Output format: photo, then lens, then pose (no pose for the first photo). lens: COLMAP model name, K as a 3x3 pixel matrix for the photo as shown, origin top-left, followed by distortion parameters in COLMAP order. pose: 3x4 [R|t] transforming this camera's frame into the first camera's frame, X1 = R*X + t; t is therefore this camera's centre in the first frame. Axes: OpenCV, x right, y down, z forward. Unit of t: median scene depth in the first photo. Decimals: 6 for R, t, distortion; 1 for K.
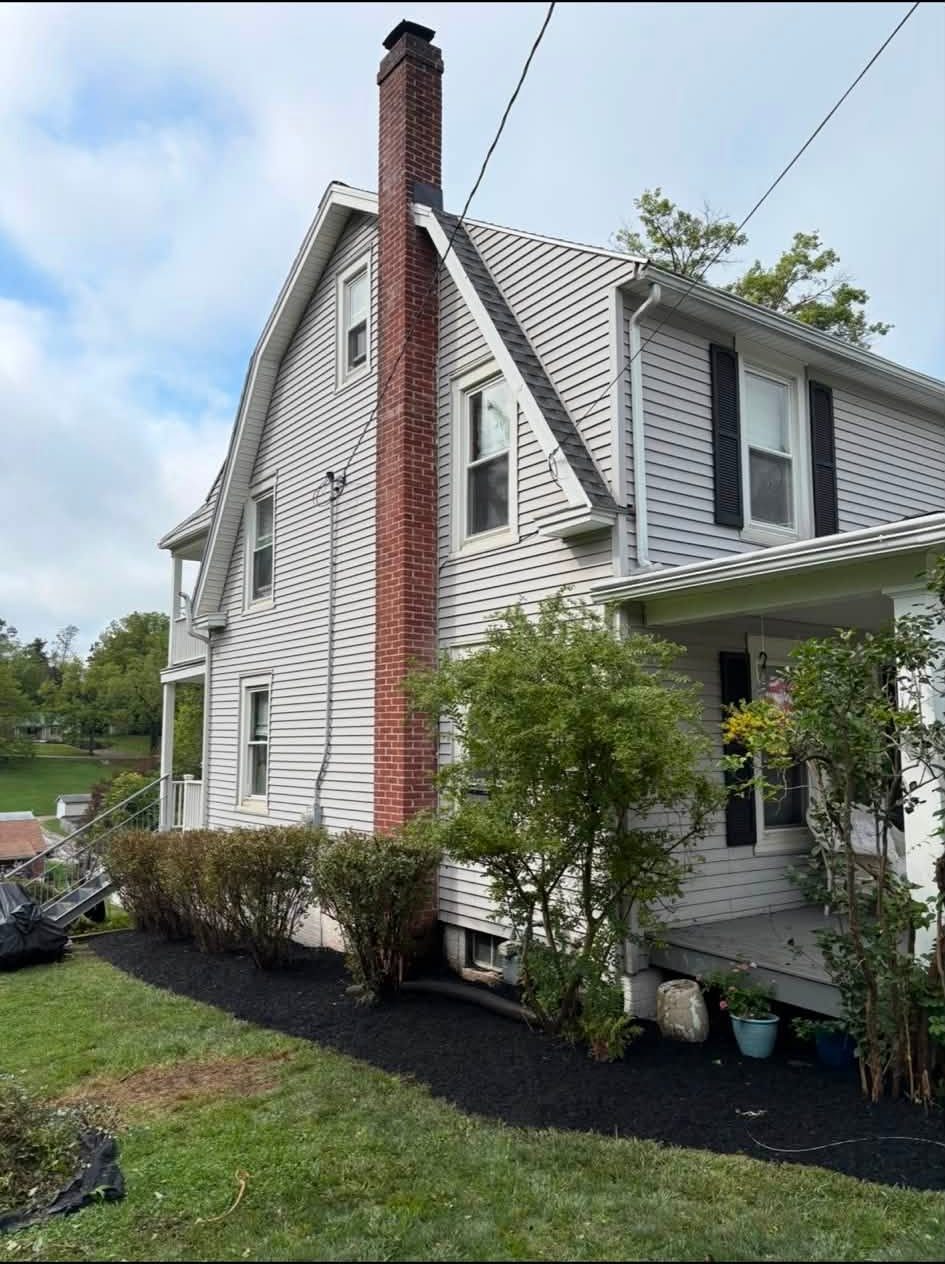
lens RADIAL K [[936.8, 0, 472.6], [0, 936.8, 617.2], [0, 0, 1]] dist [0.009451, 0.140131]
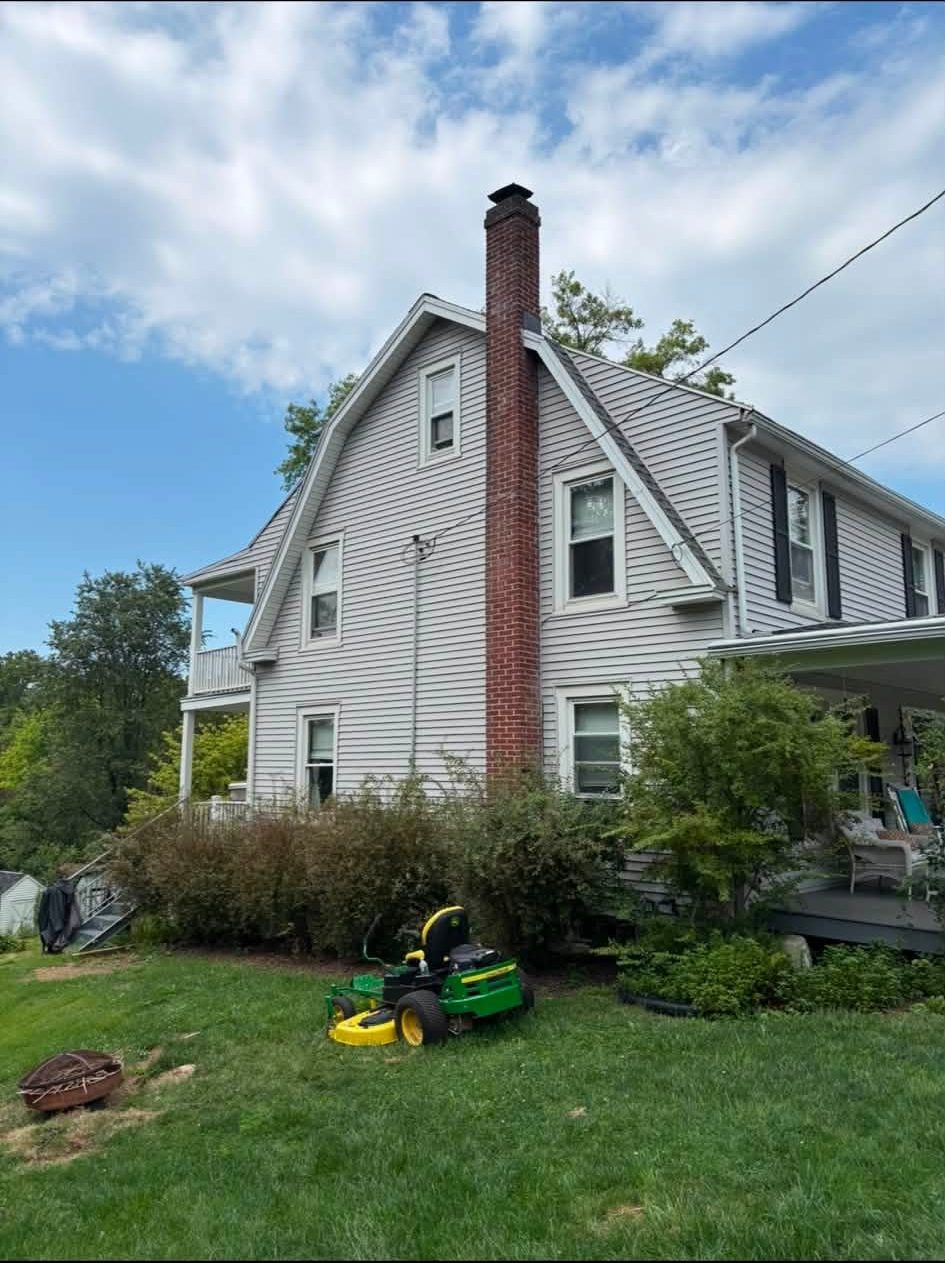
lens RADIAL K [[932.6, 0, 472.5], [0, 932.6, 631.5], [0, 0, 1]] dist [0.065416, 0.000537]
pose [[0.983522, 0.031368, 0.178048, -0.303213], [-0.027673, 0.999348, -0.023203, -0.007796], [-0.178659, 0.017894, 0.983748, -0.182098]]
